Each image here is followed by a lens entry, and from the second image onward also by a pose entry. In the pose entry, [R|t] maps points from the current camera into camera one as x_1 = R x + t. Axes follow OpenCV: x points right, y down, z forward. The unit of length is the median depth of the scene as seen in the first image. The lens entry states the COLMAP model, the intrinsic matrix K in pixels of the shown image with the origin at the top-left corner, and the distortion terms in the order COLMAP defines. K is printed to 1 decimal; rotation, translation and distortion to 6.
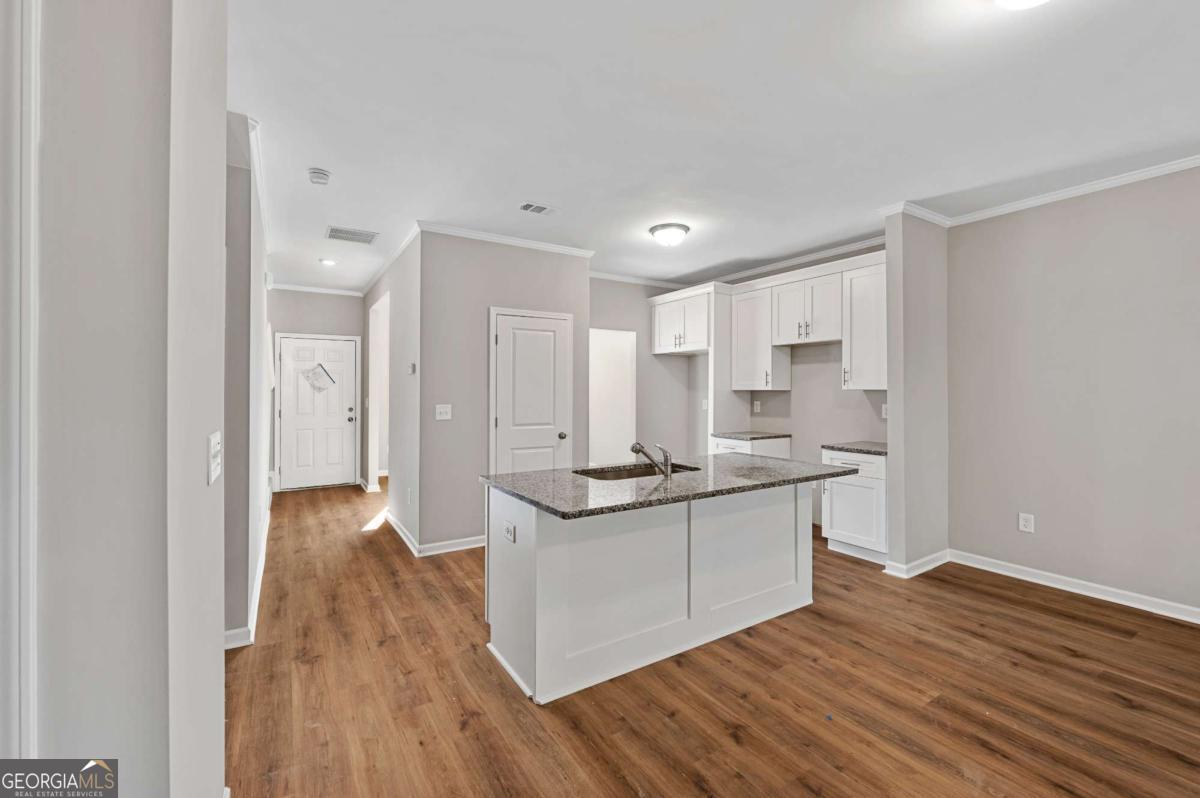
lens RADIAL K [[496.3, 0, 596.2], [0, 496.3, 393.3], [0, 0, 1]] dist [-0.003365, -0.000405]
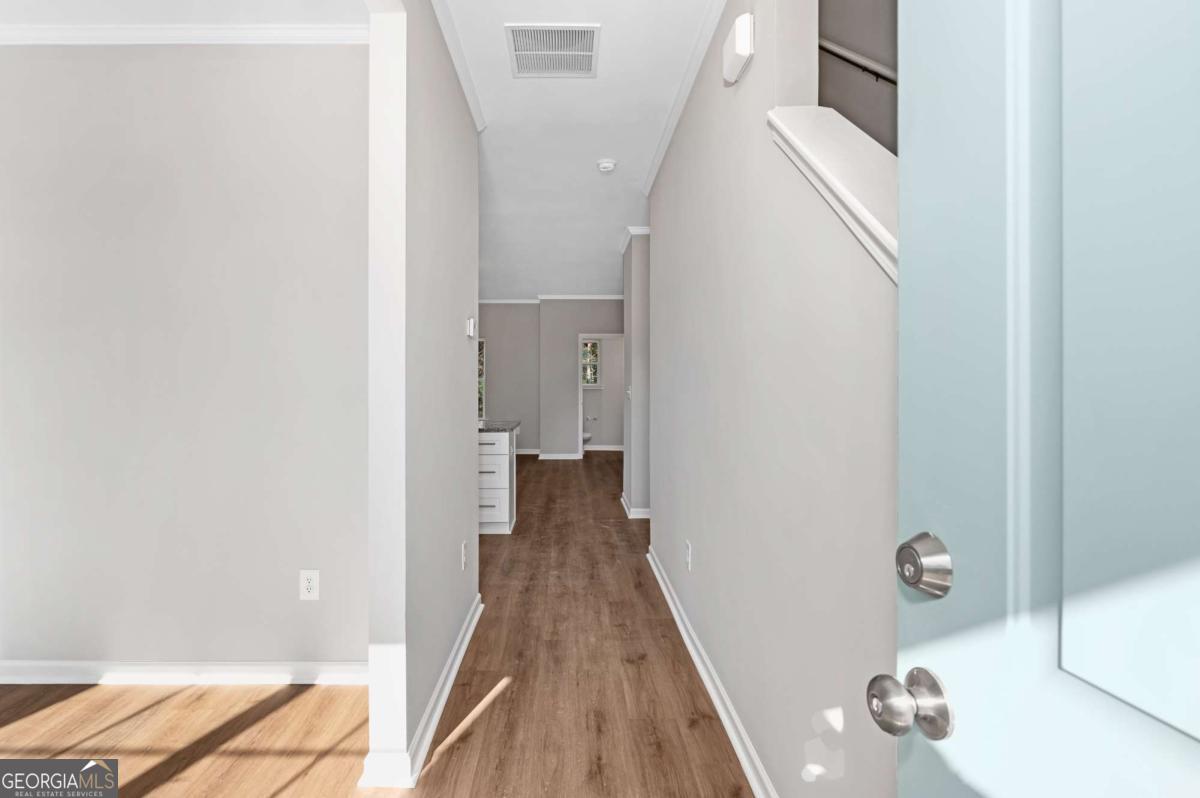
lens RADIAL K [[576.9, 0, 594.2], [0, 576.9, 392.8], [0, 0, 1]] dist [0.002570, 0.000166]
pose [[-0.868716, -0.013701, 0.495120, -1.000821], [-0.002832, 0.999738, 0.022696, 0.014419], [-0.495302, 0.018314, -0.868528, 1.814080]]
